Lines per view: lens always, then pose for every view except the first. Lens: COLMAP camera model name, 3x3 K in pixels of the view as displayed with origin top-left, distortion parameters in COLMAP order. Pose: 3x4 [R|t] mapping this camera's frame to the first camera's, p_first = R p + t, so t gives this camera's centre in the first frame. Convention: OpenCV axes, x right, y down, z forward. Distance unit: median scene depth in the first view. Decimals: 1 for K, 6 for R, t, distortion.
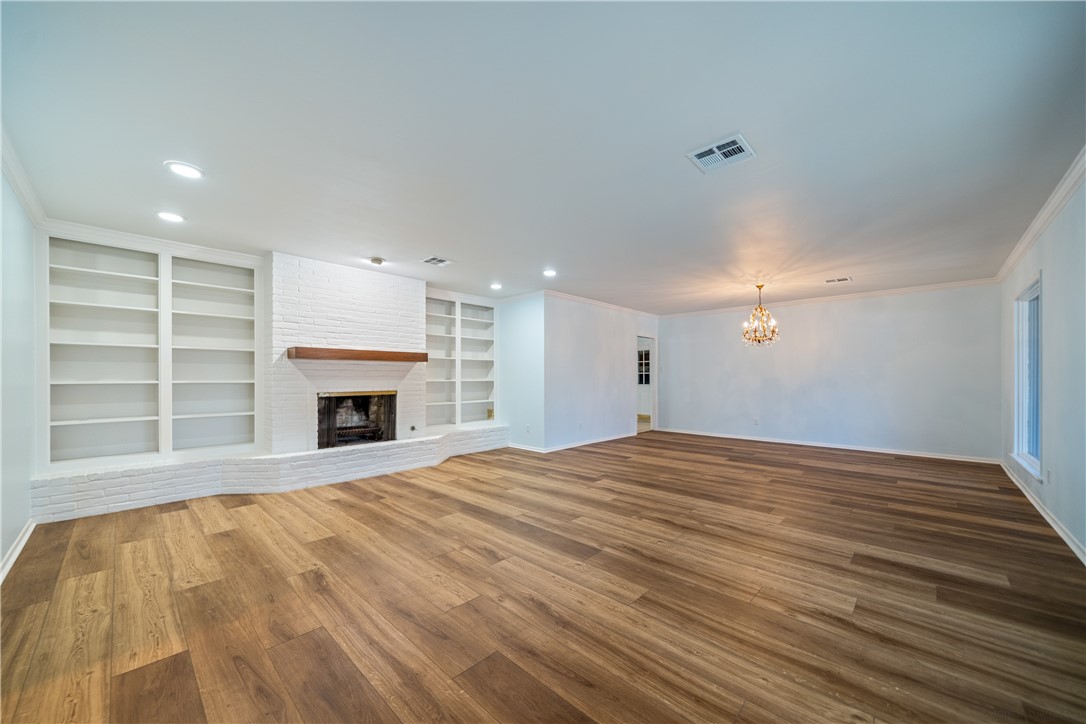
lens RADIAL K [[403.4, 0, 543.8], [0, 403.4, 379.5], [0, 0, 1]] dist [-0.000364, -0.000661]
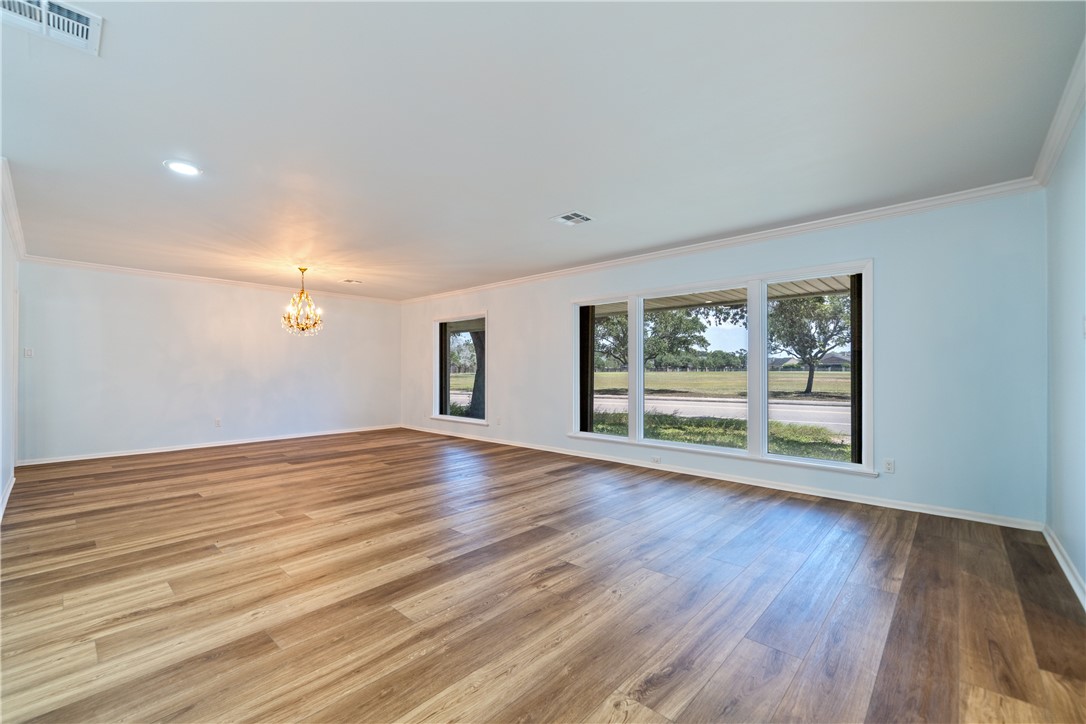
lens RADIAL K [[452.6, 0, 540.2], [0, 452.6, 367.1], [0, 0, 1]] dist [-0.000993, 0.000155]
pose [[-0.014270, 0.005867, 0.999881, -0.692168], [0.002752, 0.999979, -0.005828, -0.000175], [-0.999894, 0.002668, -0.014286, 0.648500]]
